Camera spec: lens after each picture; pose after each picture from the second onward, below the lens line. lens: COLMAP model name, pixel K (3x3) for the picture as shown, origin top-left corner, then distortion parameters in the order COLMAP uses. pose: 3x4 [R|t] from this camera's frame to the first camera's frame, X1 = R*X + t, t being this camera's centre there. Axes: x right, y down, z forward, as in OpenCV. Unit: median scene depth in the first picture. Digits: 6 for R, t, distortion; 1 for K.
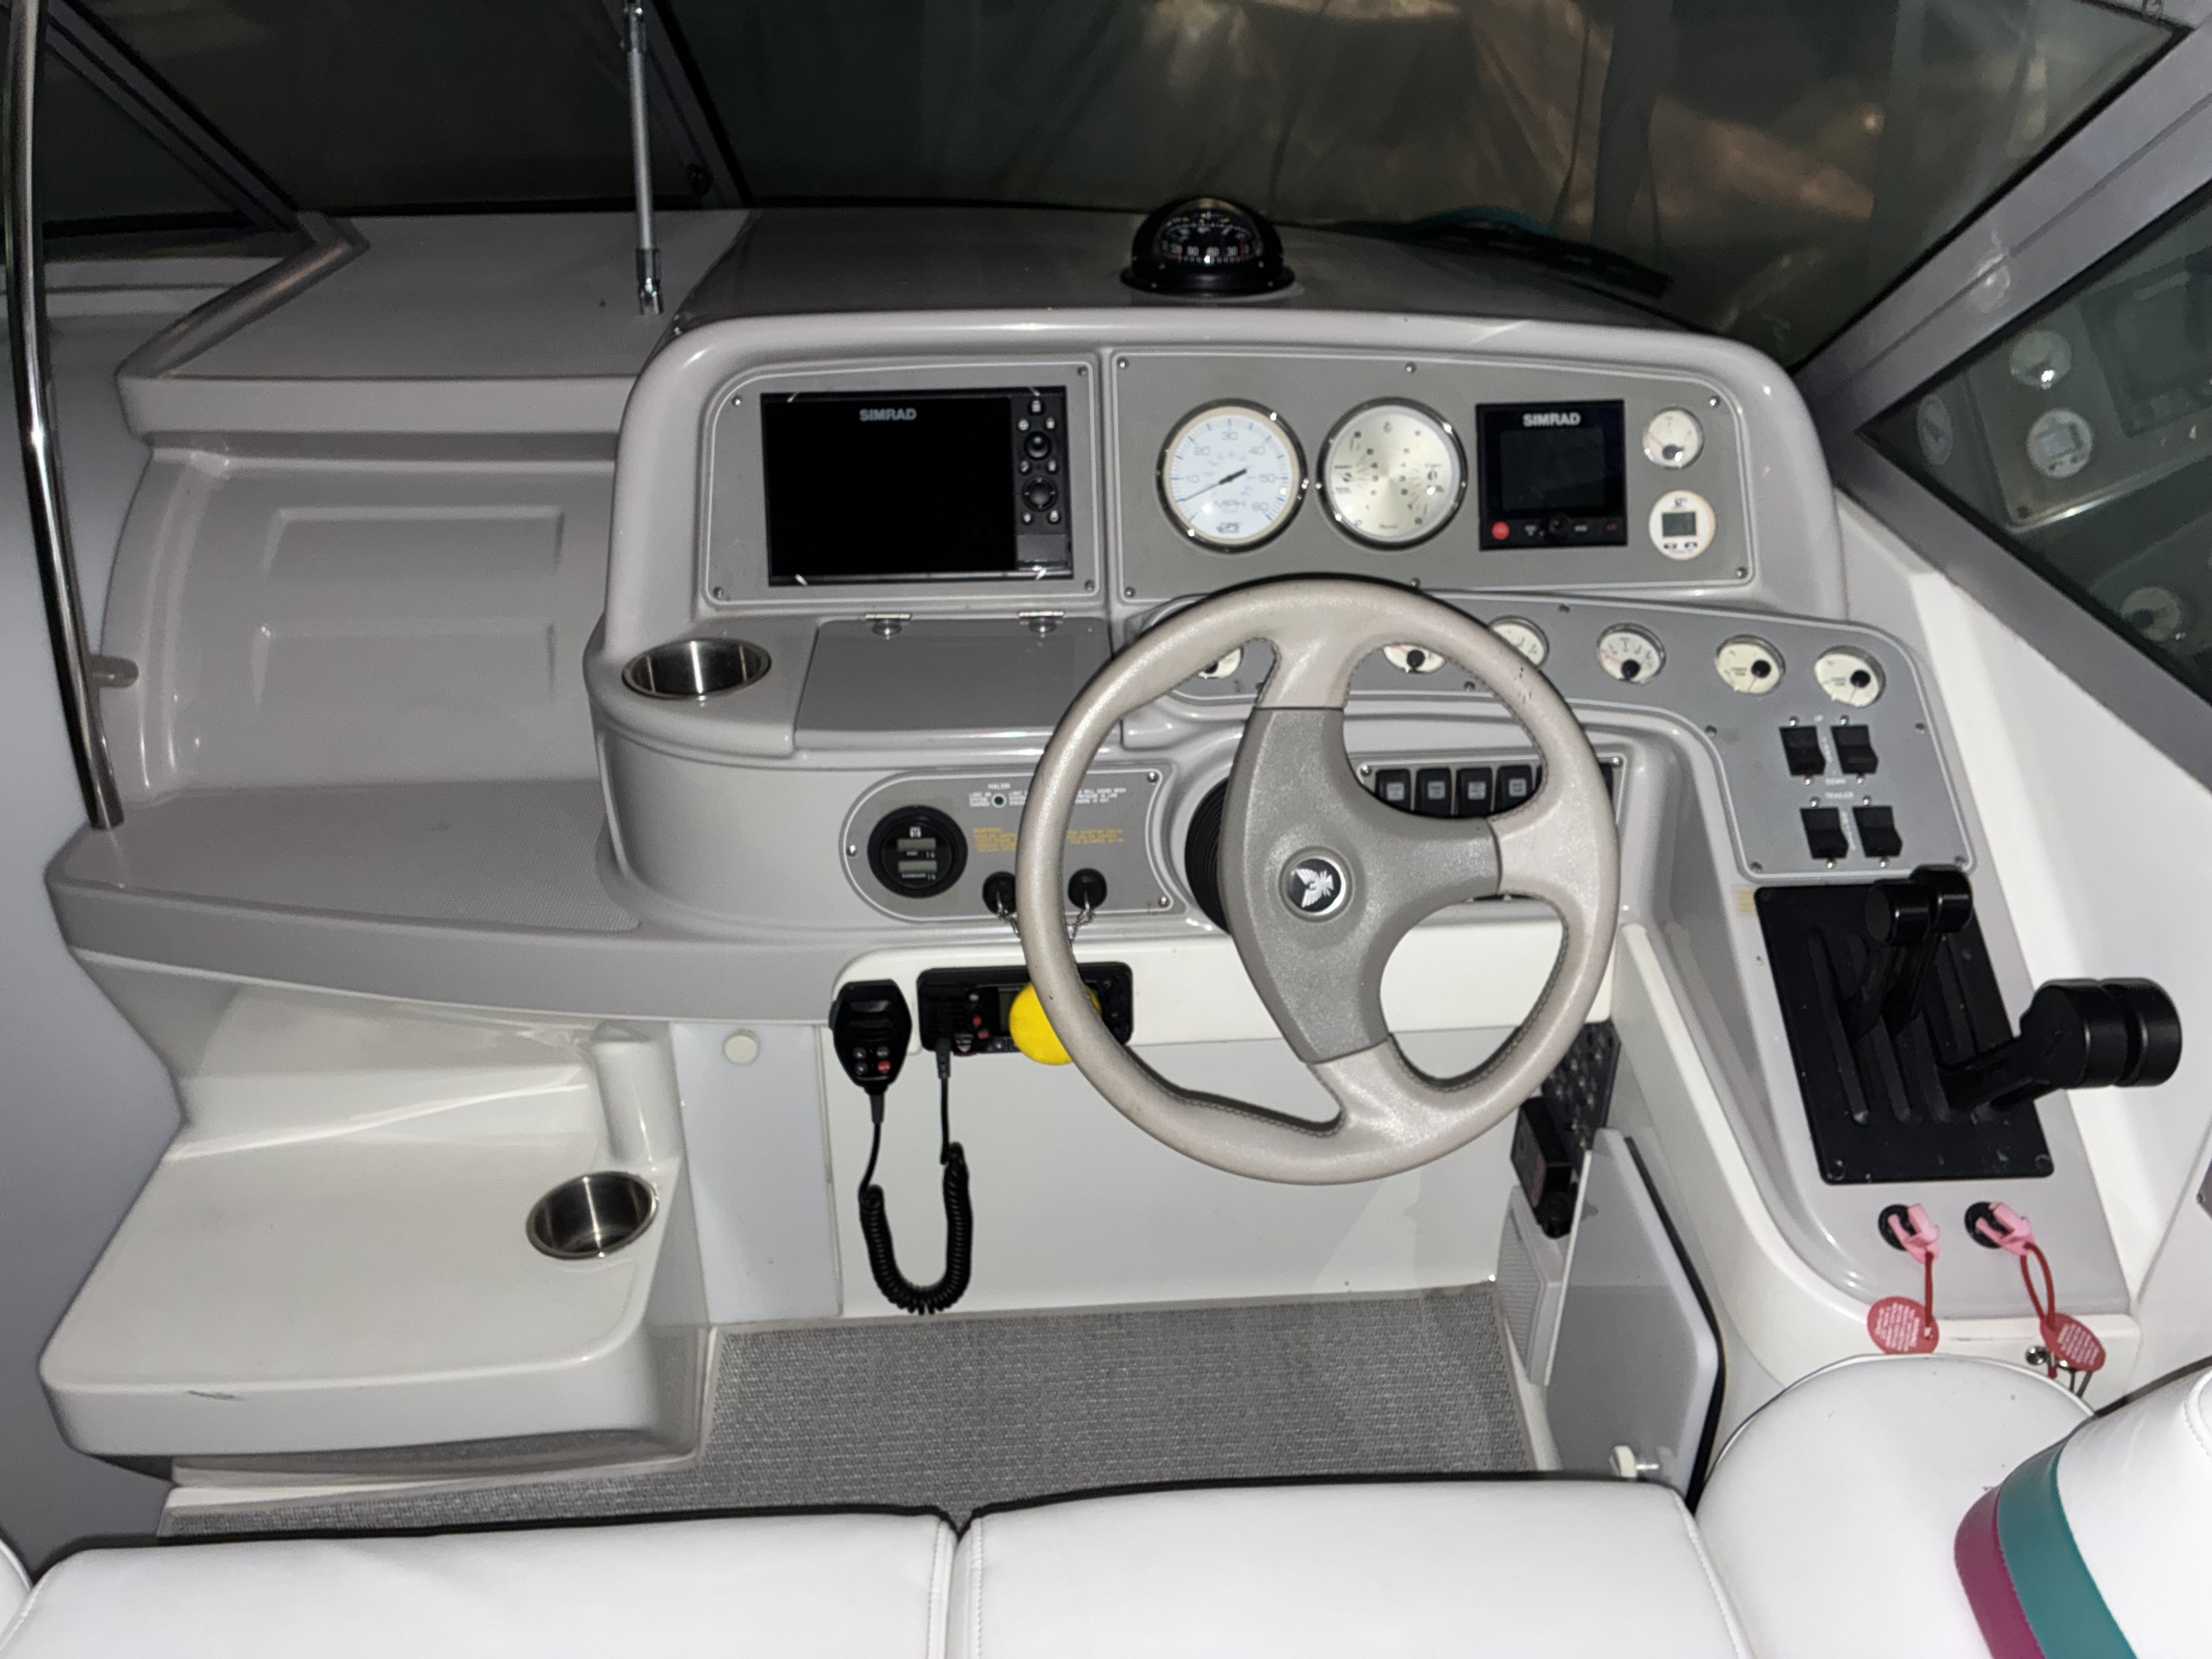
lens RADIAL K [[1640.2, 0, 1104.9], [0, 1640.2, 830.5], [0, 0, 1]] dist [-0.005544, -0.000080]
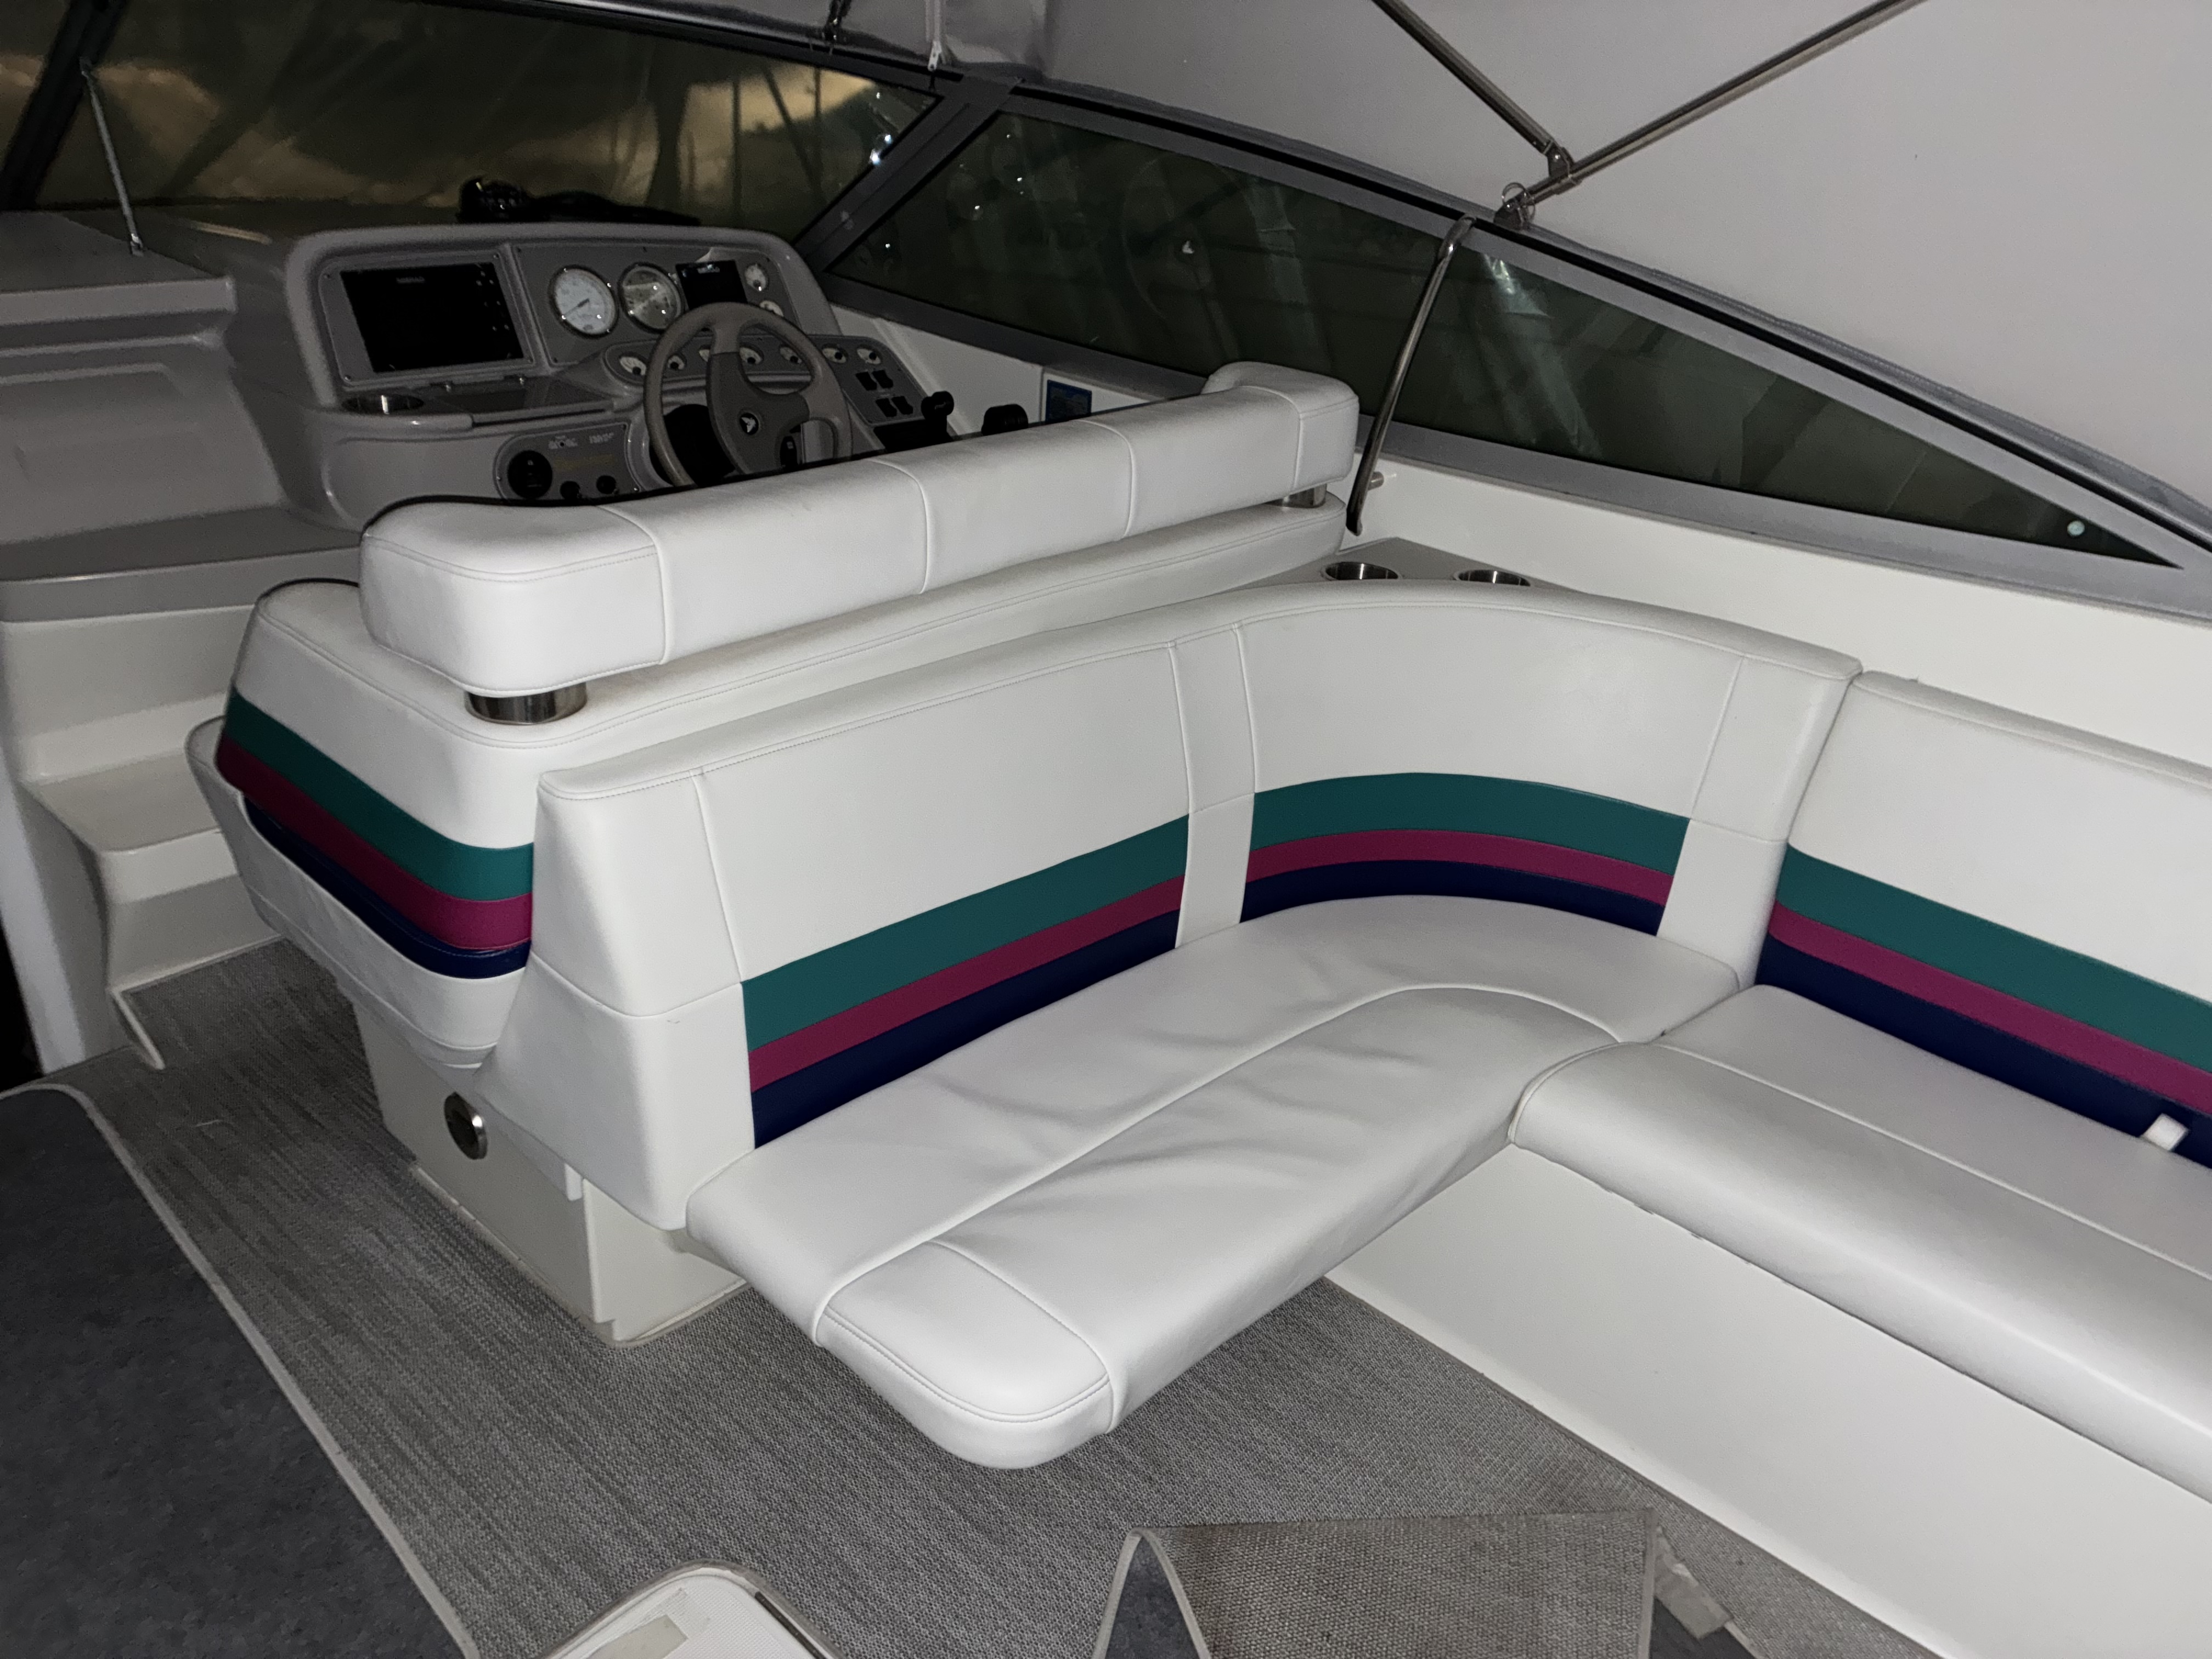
lens RADIAL K [[1640.2, 0, 1107.2], [0, 1640.2, 829.7], [0, 0, 1]] dist [-0.005544, -0.000080]
pose [[0.686369, -0.259090, 0.679537, -1.058138], [0.301271, 0.951738, 0.058573, 0.499288], [-0.661917, 0.164522, 0.731299, -0.847940]]
